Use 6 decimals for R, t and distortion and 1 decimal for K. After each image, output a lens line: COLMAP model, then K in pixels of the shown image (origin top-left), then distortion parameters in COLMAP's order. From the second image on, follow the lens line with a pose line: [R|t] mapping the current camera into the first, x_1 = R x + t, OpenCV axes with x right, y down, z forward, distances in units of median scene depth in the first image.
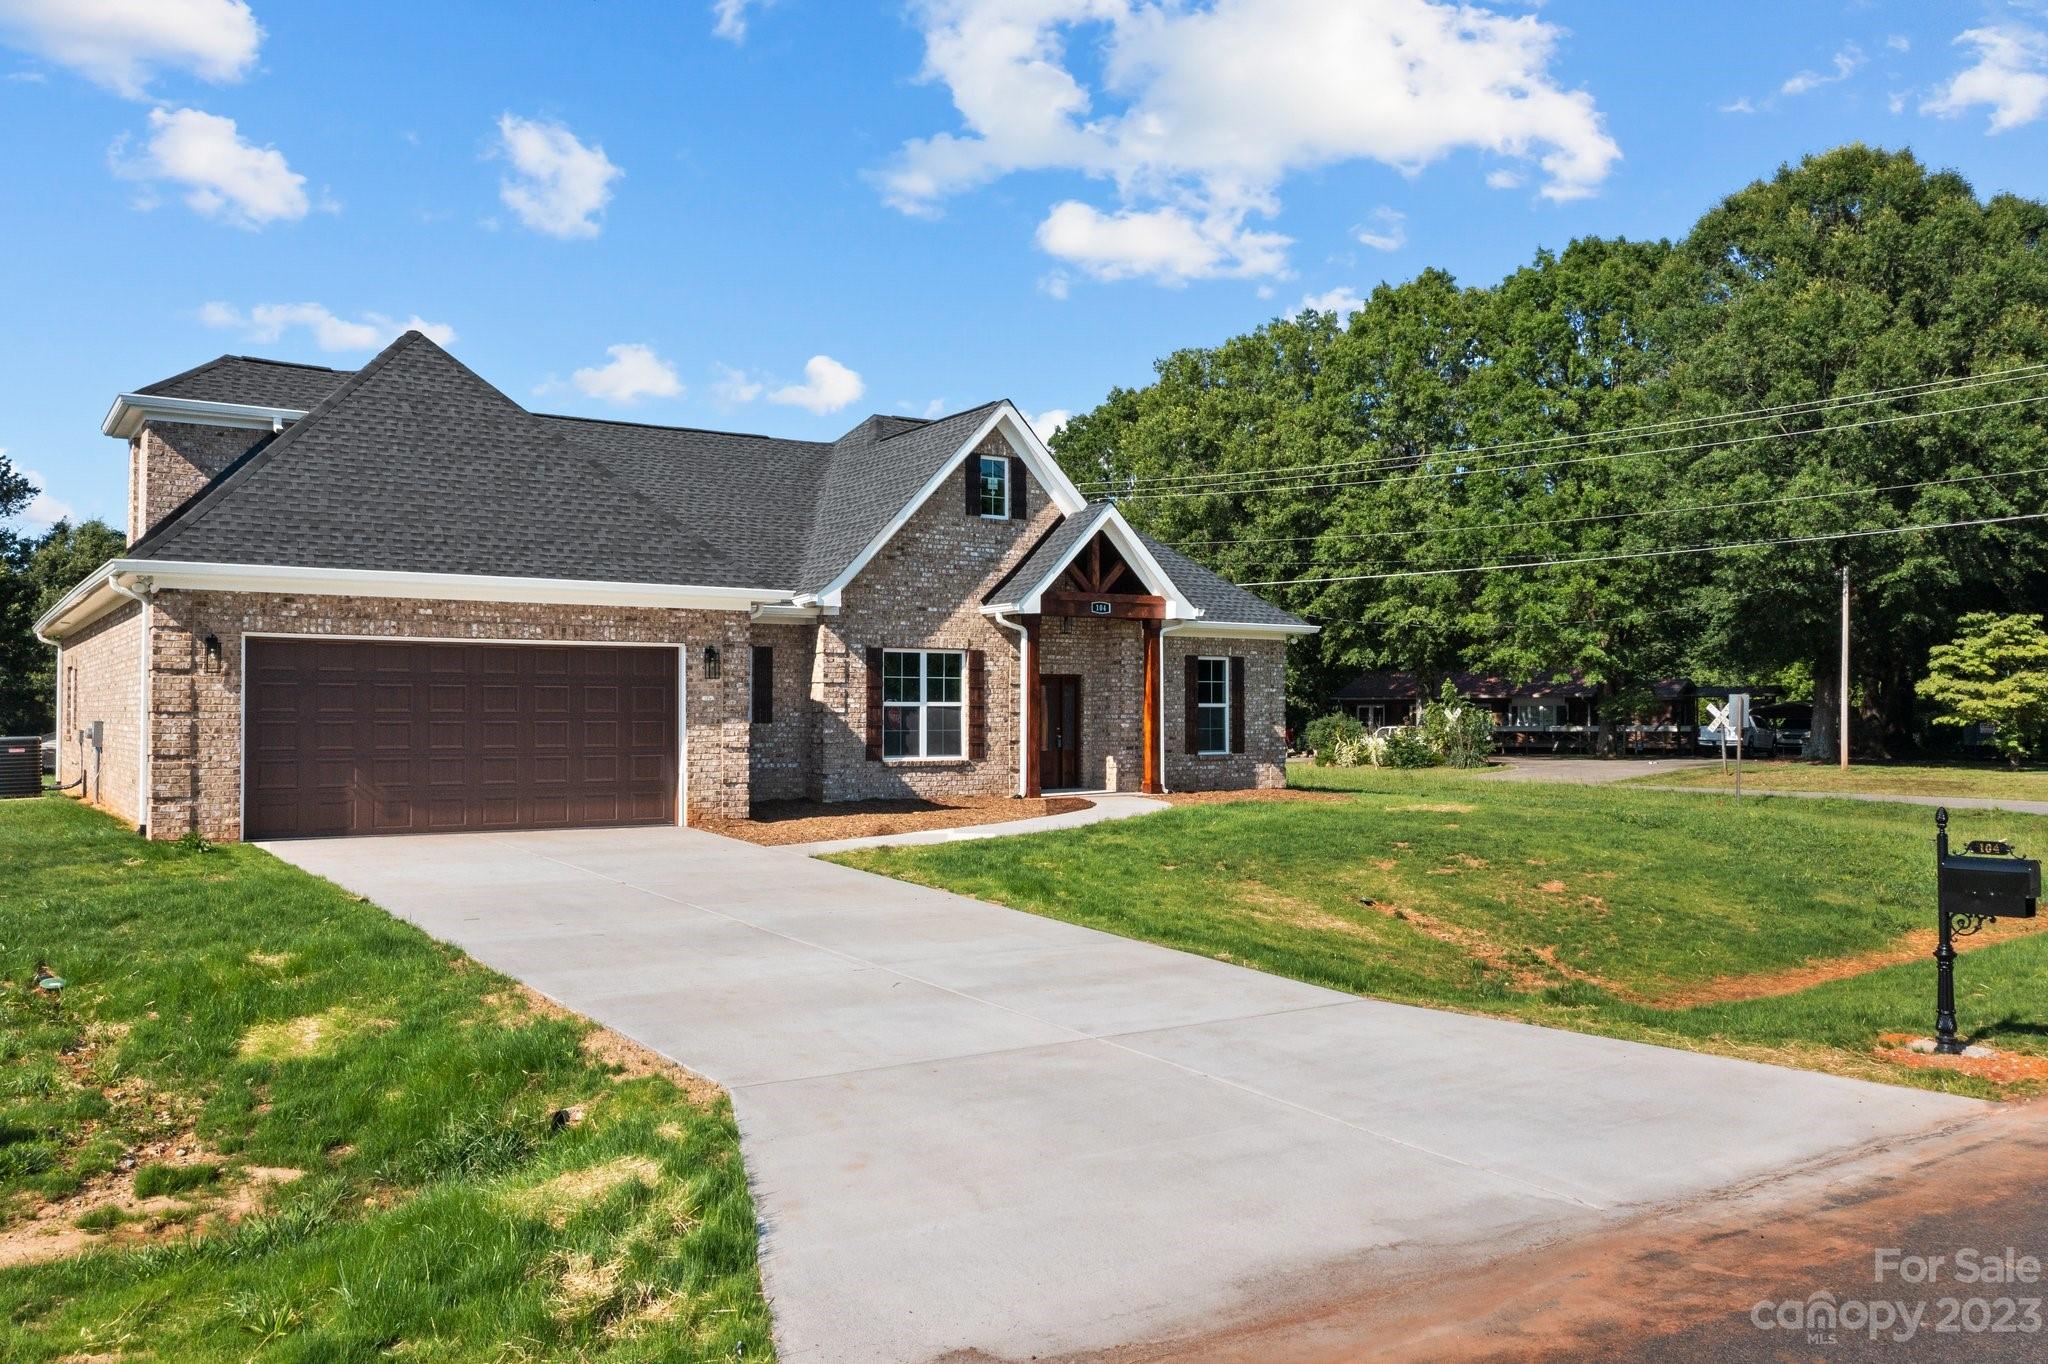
lens RADIAL K [[1604.8, 0, 995.1], [0, 1604.8, 670.0], [0, 0, 1]] dist [0.006125, -0.000062]
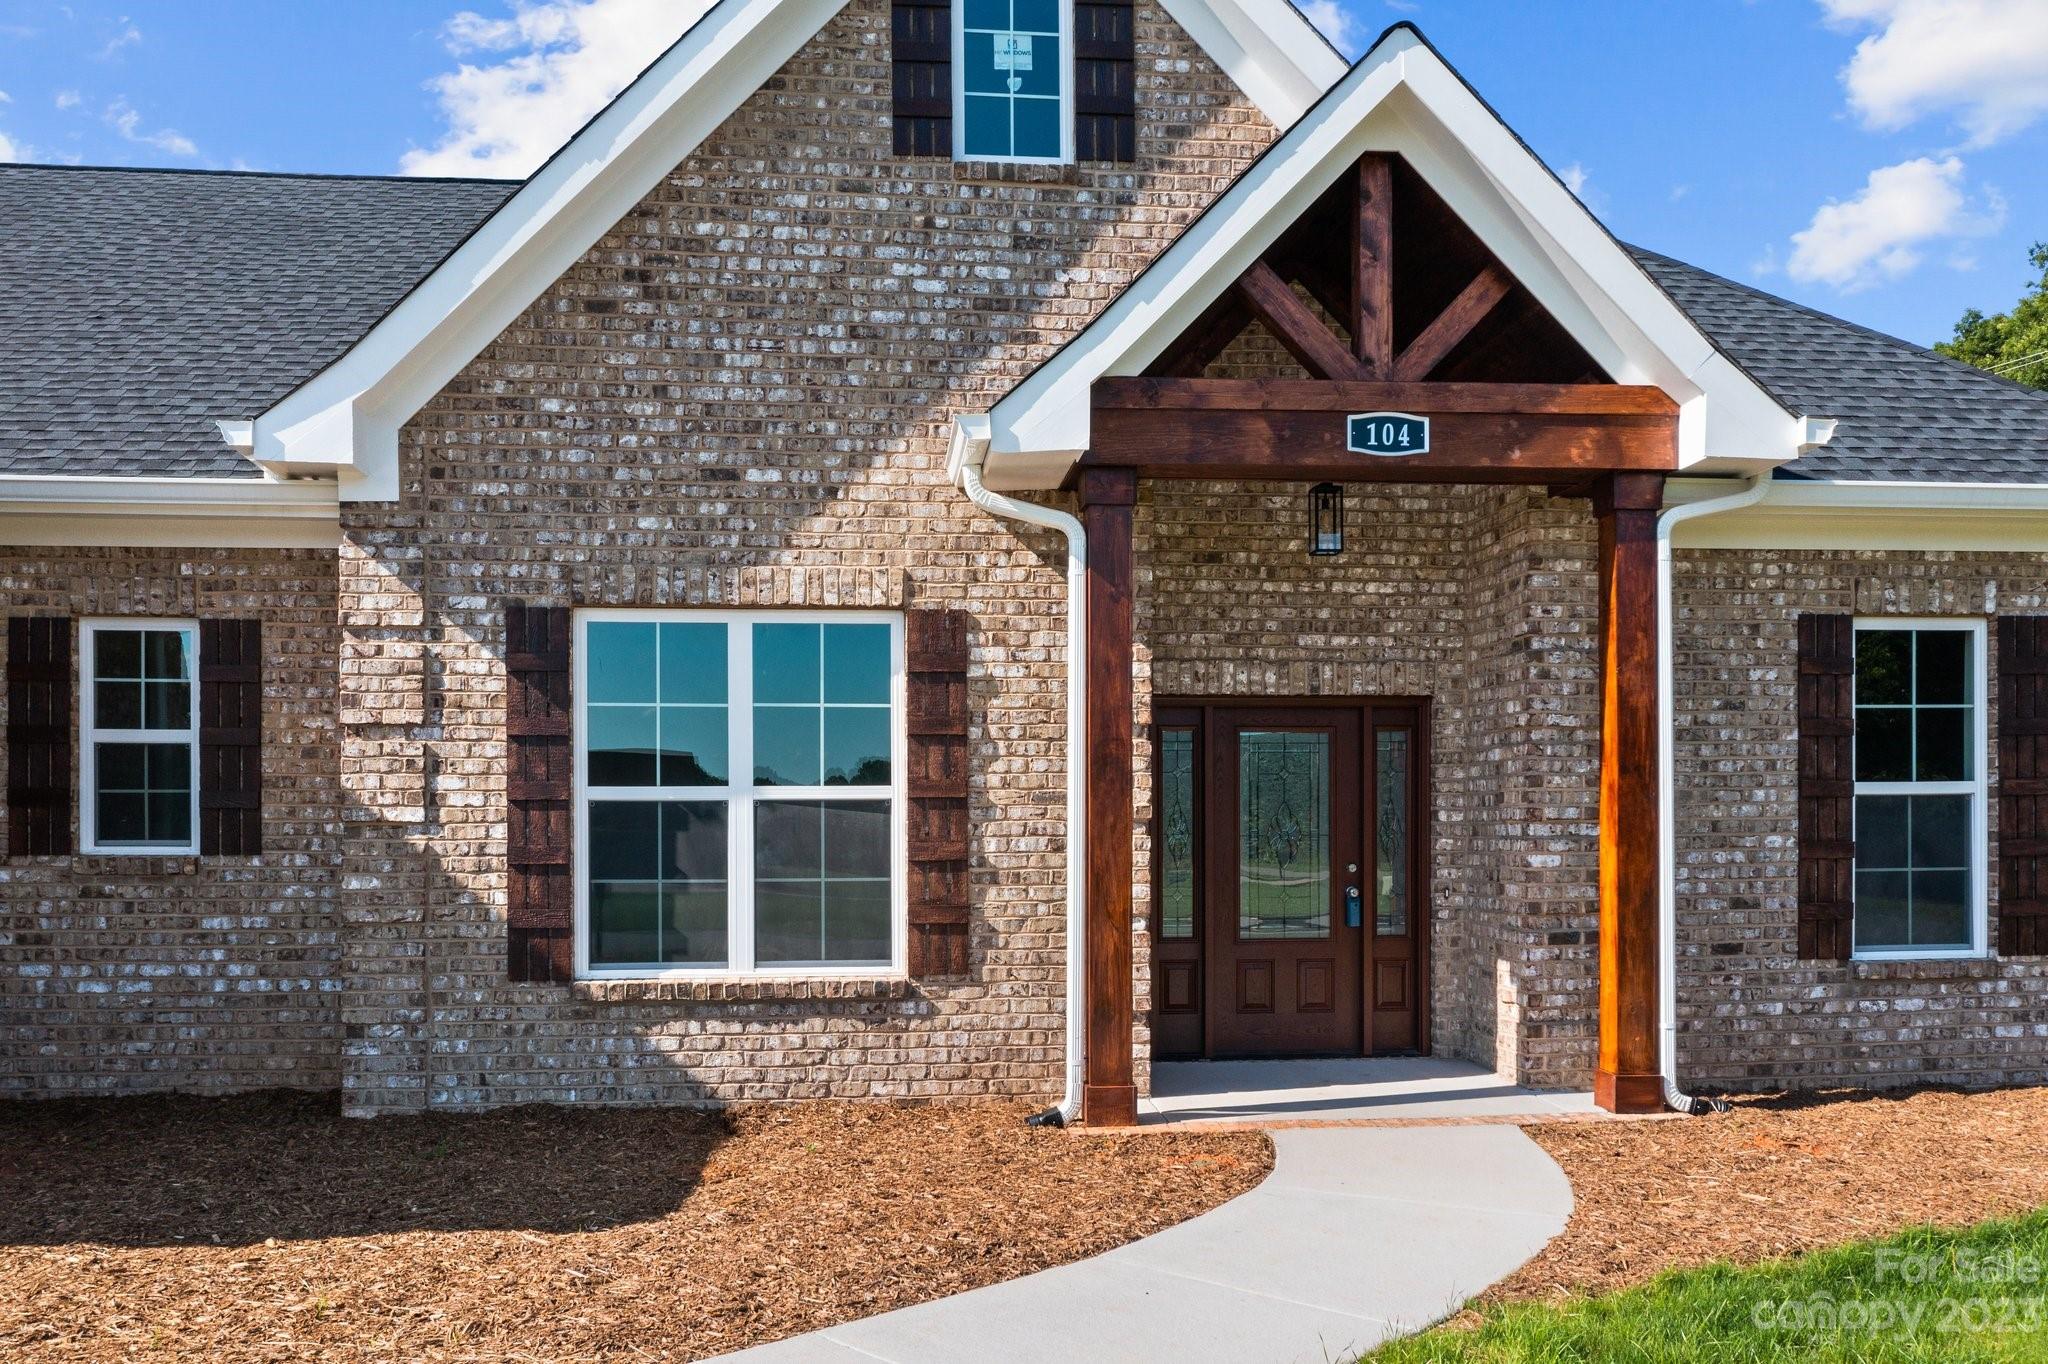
lens RADIAL K [[1665.8, 0, 1017.4], [0, 1665.8, 817.2], [0, 0, 1]] dist [-0.009302, 0.000923]
pose [[0.887090, -0.003484, -0.461584, 0.149777], [0.016305, 0.999584, 0.023789, 0.019839], [0.461309, -0.028629, 0.886778, 0.763691]]
